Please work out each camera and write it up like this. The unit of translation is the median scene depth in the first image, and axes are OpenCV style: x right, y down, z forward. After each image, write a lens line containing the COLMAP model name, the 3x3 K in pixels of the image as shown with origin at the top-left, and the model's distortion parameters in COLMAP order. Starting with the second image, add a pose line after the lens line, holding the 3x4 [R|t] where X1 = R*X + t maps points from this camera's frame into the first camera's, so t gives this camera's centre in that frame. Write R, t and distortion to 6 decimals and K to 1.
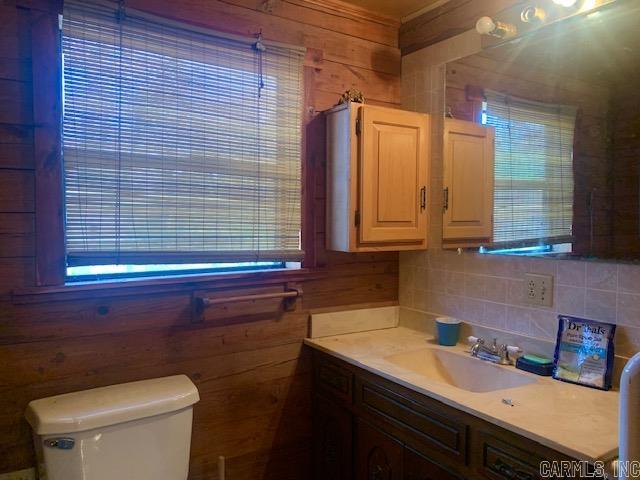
lens RADIAL K [[487.9, 0, 322.3], [0, 487.9, 235.2], [0, 0, 1]] dist [0.029492, -0.036193]
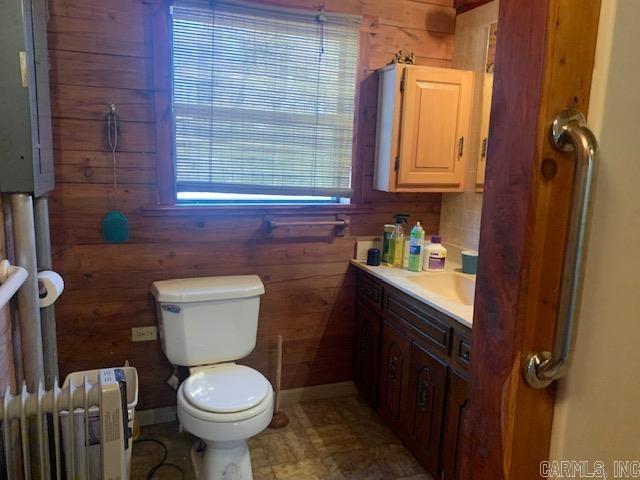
lens RADIAL K [[487.9, 0, 316.8], [0, 487.9, 239.6], [0, 0, 1]] dist [0.029492, -0.036193]
pose [[0.973082, 0.068262, -0.220116, 0.164207], [-0.037468, 0.989278, 0.141158, -0.012722], [0.227391, -0.129111, 0.965206, -0.245164]]
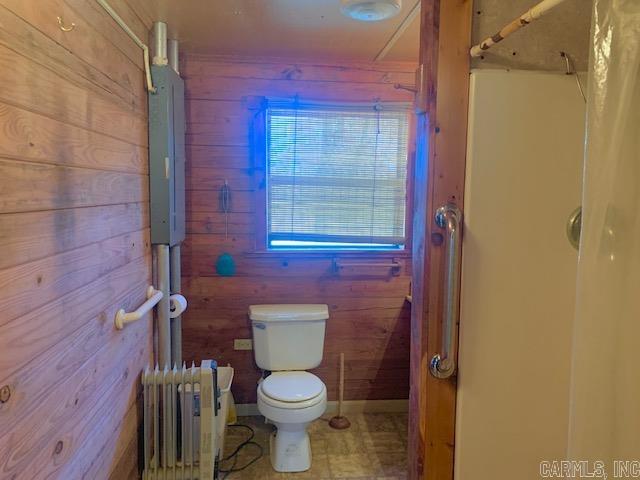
lens RADIAL K [[487.9, 0, 321.4], [0, 487.9, 239.7], [0, 0, 1]] dist [0.029492, -0.036193]
pose [[0.881708, 0.059606, -0.468016, 0.471304], [-0.027393, 0.996781, 0.075343, -0.073799], [0.471000, -0.053610, 0.880503, -0.495533]]
